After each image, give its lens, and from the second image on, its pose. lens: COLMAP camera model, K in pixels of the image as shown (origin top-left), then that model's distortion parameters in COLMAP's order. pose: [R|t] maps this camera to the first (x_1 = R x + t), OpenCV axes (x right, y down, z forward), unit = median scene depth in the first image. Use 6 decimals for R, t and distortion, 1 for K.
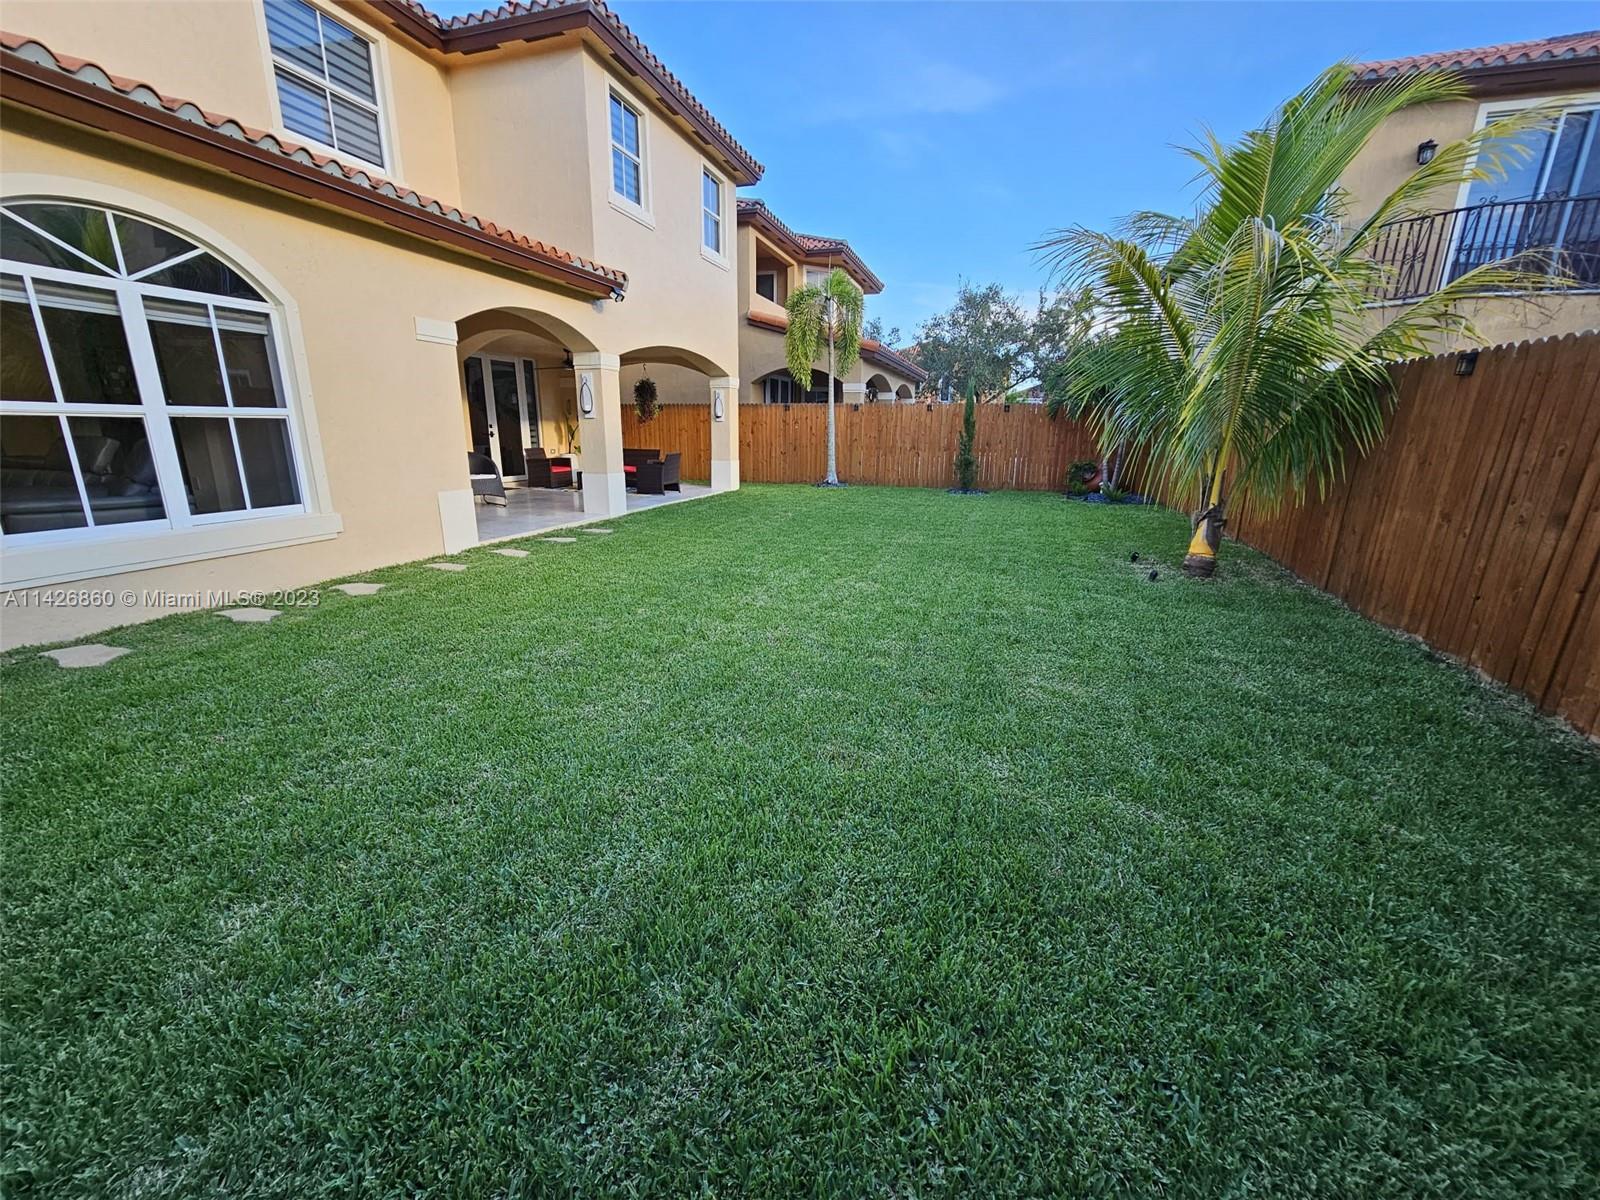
lens RADIAL K [[656.7, 0, 792.2], [0, 656.7, 607.3], [0, 0, 1]] dist [-0.001310, 0.000714]
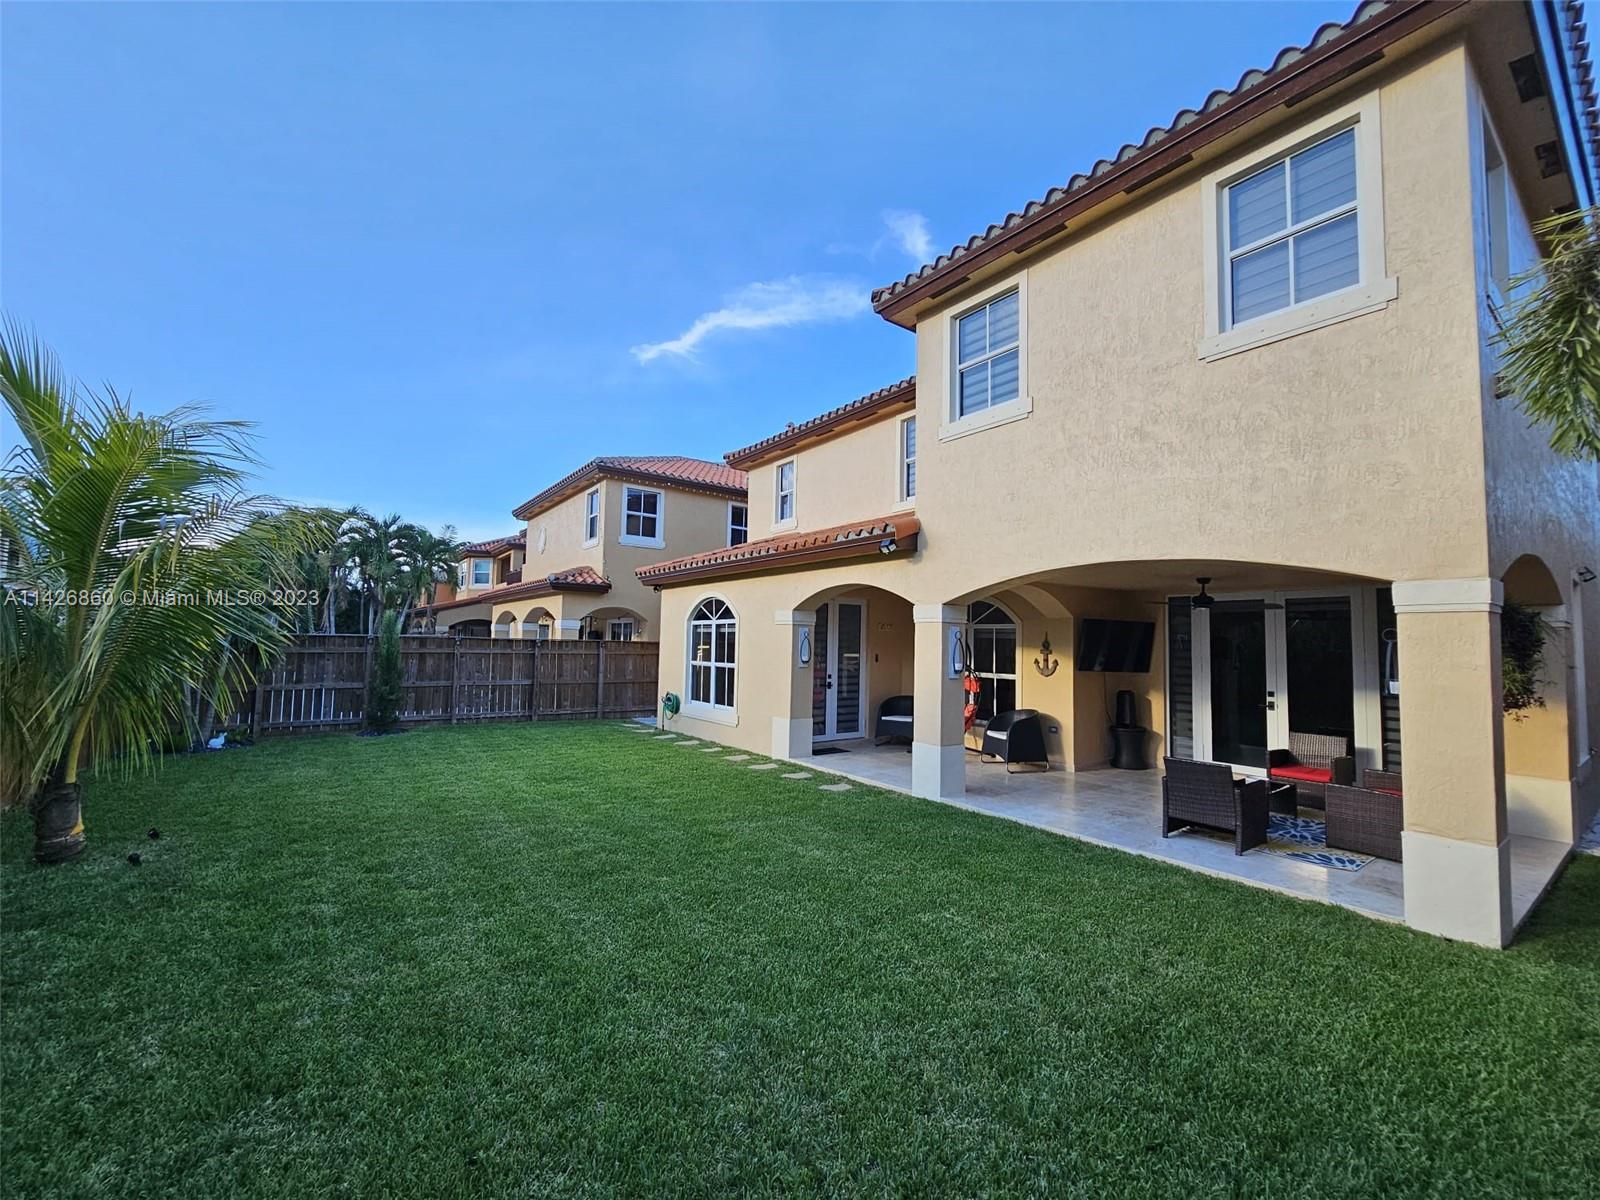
lens RADIAL K [[656.7, 0, 795.9], [0, 656.7, 605.2], [0, 0, 1]] dist [-0.001310, 0.000714]
pose [[-0.585881, -0.075486, -0.806874, 0.541686], [-0.242237, 0.966444, 0.085477, -0.447392], [0.773347, 0.245534, -0.584507, 1.469127]]
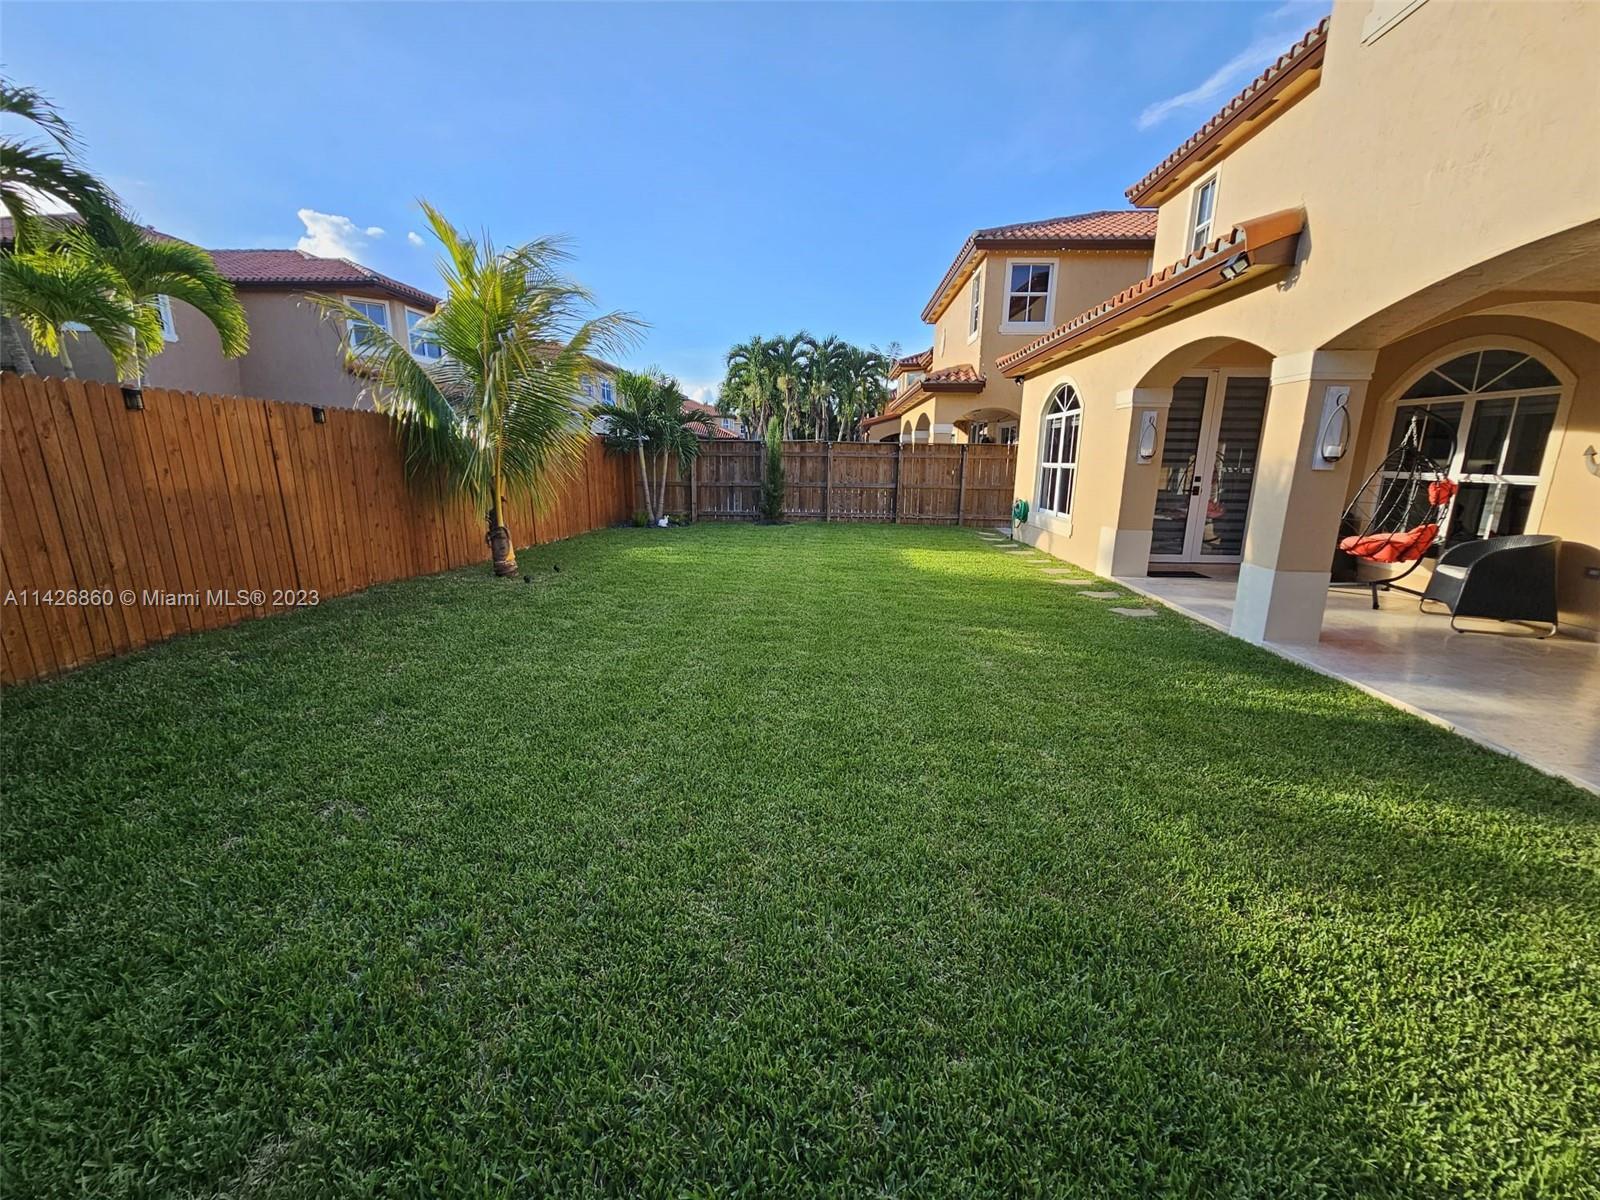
lens RADIAL K [[656.7, 0, 797.5], [0, 656.7, 612.2], [0, 0, 1]] dist [-0.001310, 0.000714]
pose [[-0.965190, 0.031688, -0.259624, 0.288208], [-0.096657, 0.879150, 0.466640, -0.442540], [0.243035, 0.475491, -0.845484, 1.575351]]
